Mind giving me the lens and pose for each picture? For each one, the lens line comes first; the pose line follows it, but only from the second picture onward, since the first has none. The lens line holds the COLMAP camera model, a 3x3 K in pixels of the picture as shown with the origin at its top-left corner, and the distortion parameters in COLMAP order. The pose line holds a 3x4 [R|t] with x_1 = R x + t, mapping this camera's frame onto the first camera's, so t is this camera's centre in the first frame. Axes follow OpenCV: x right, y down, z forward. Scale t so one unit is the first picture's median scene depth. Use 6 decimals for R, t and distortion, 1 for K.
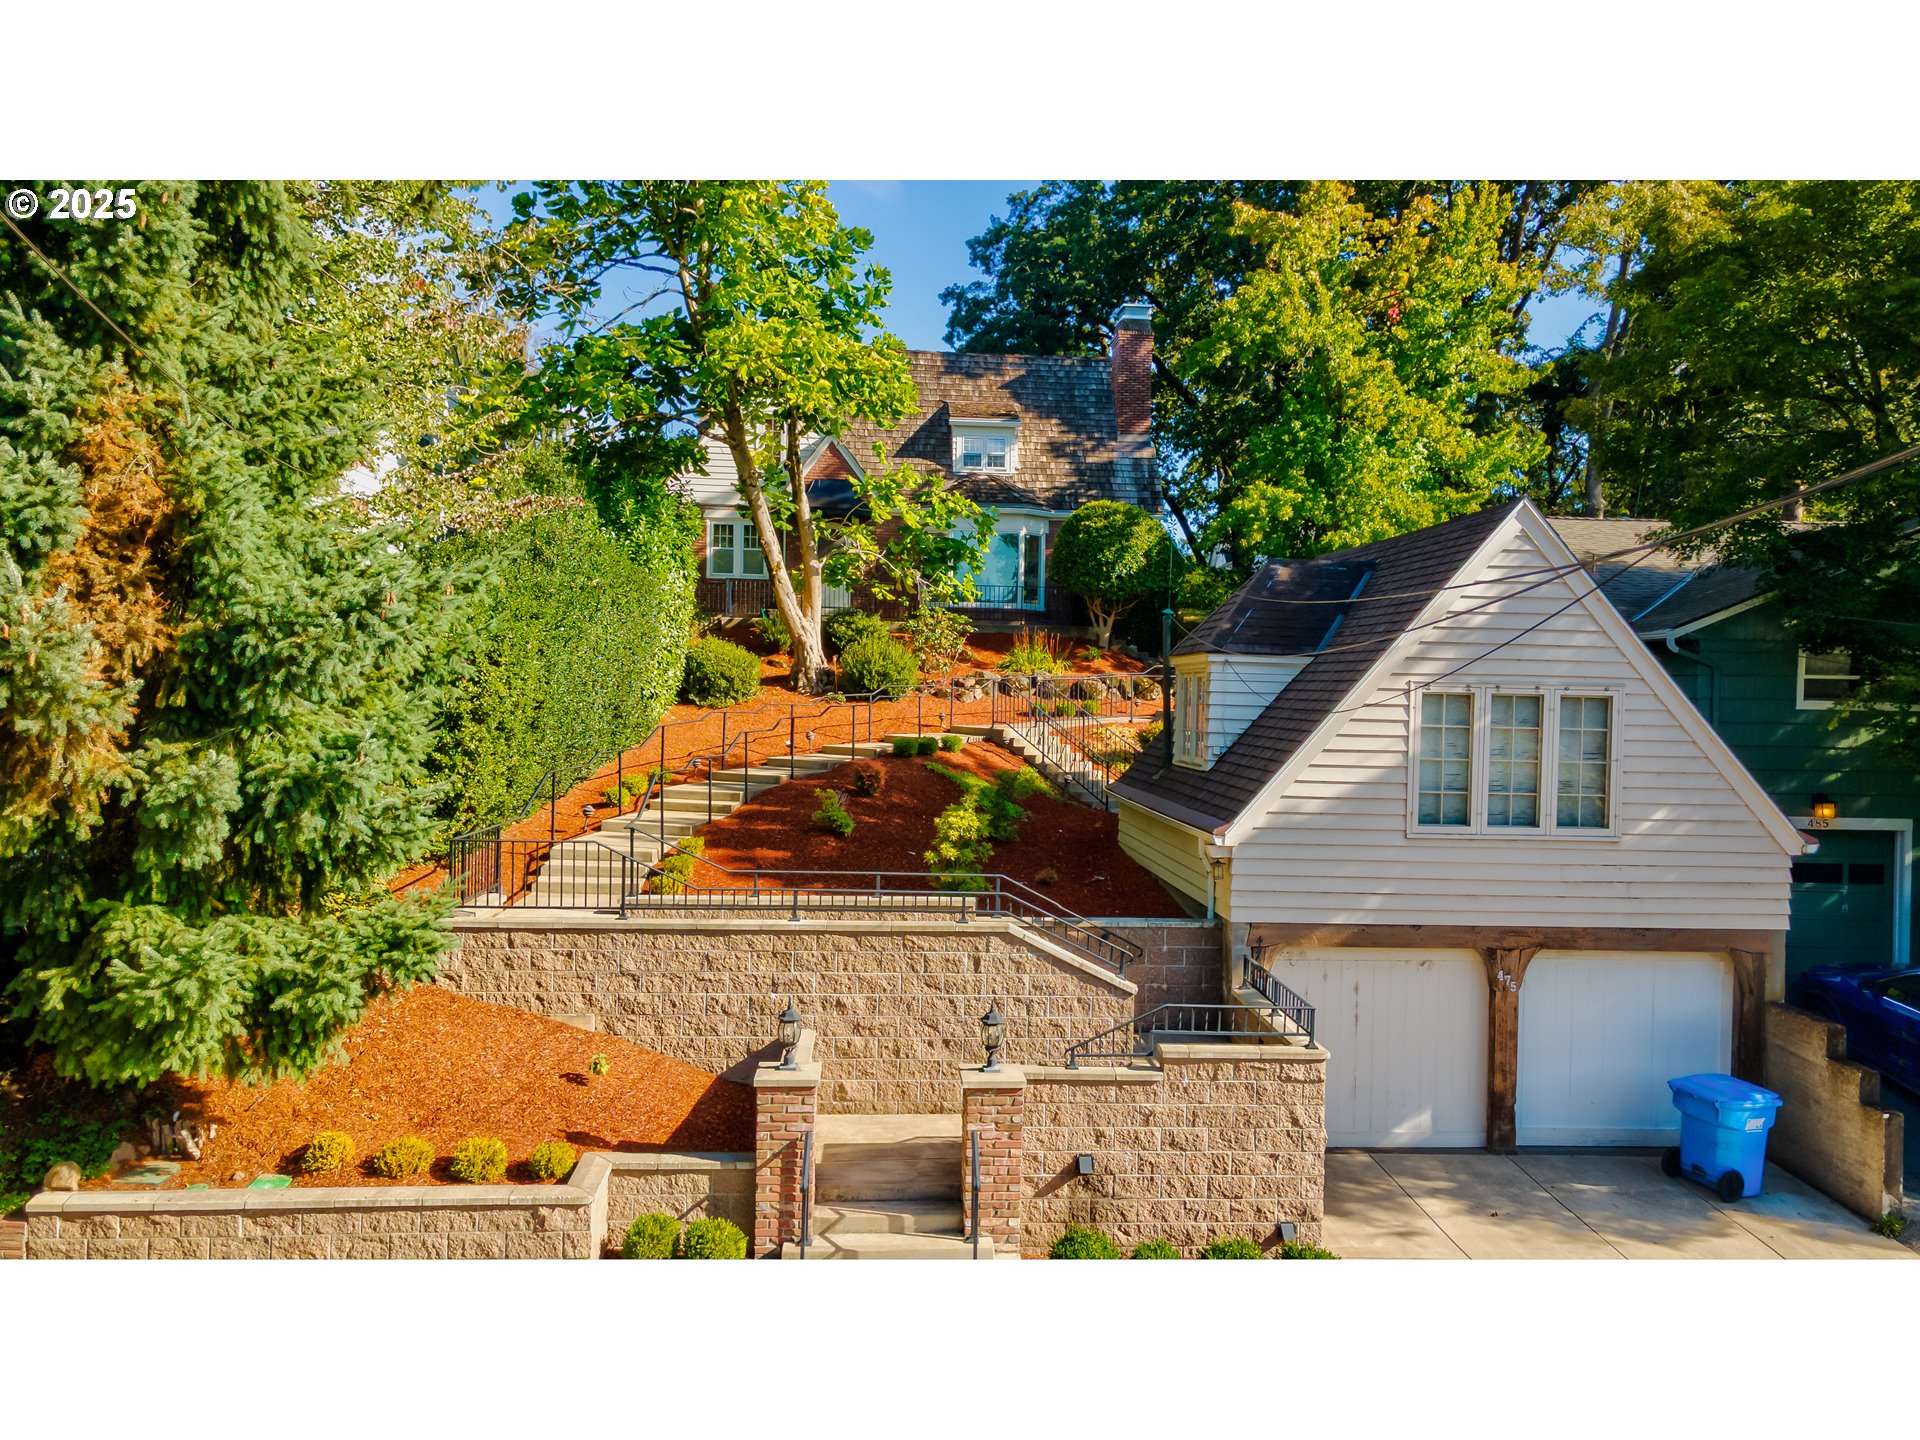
lens RADIAL K [[1380.2, 0, 962.9], [0, 1380.2, 721.5], [0, 0, 1]] dist [0.040602, -0.000491]
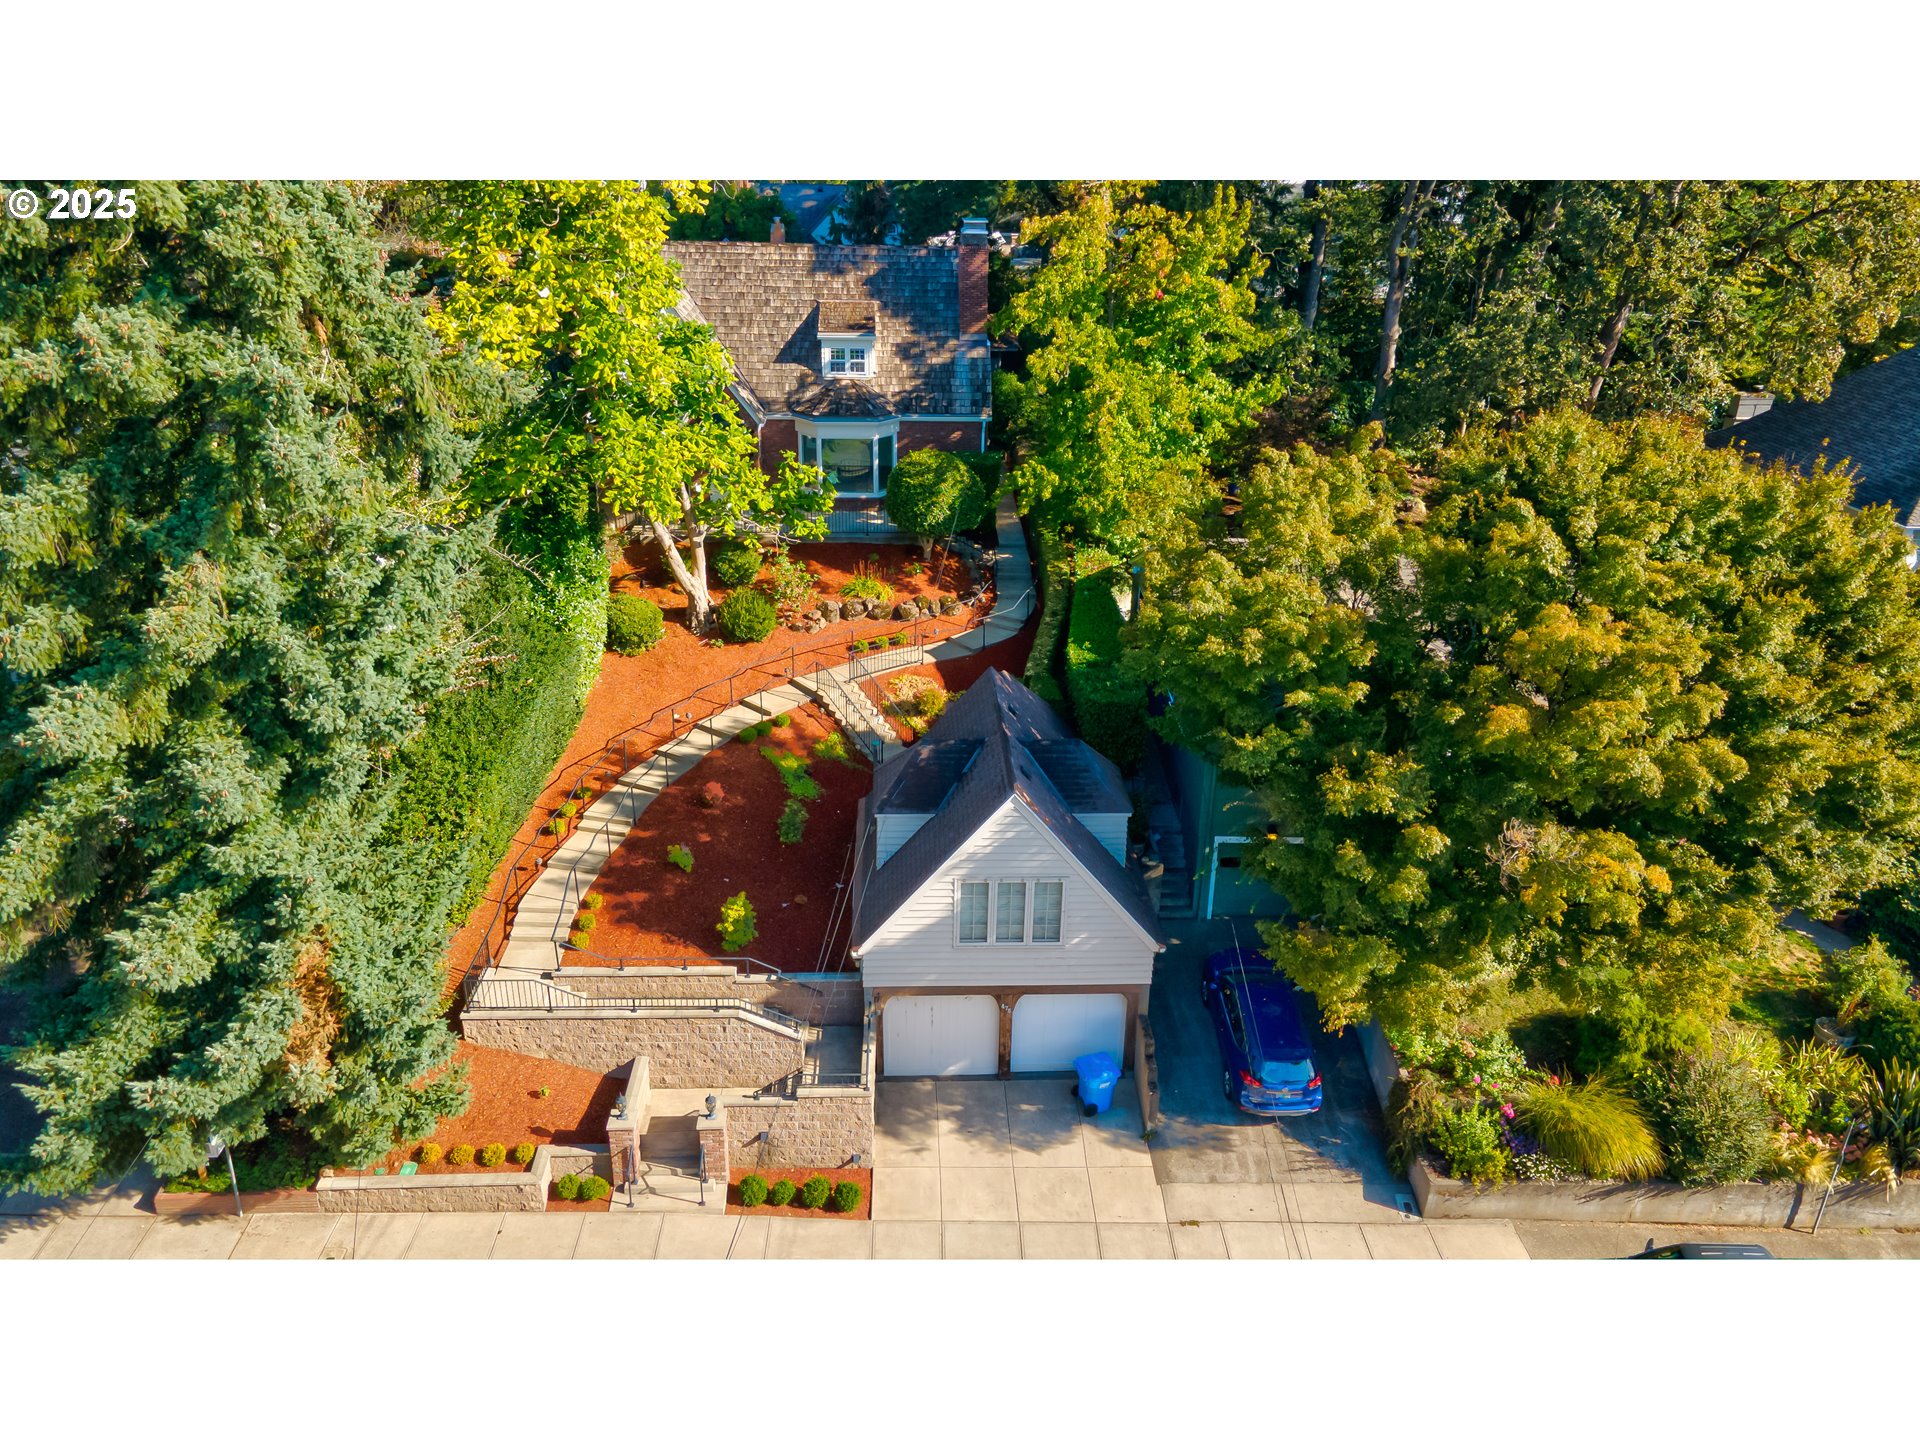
lens RADIAL K [[1380.2, 0, 957.4], [0, 1380.2, 719.6], [0, 0, 1]] dist [0.040602, -0.000491]
pose [[0.999666, 0.005539, -0.025243, 0.364765], [0.004713, 0.921315, 0.388788, -0.941570], [0.025410, -0.388777, 0.920981, -0.640698]]
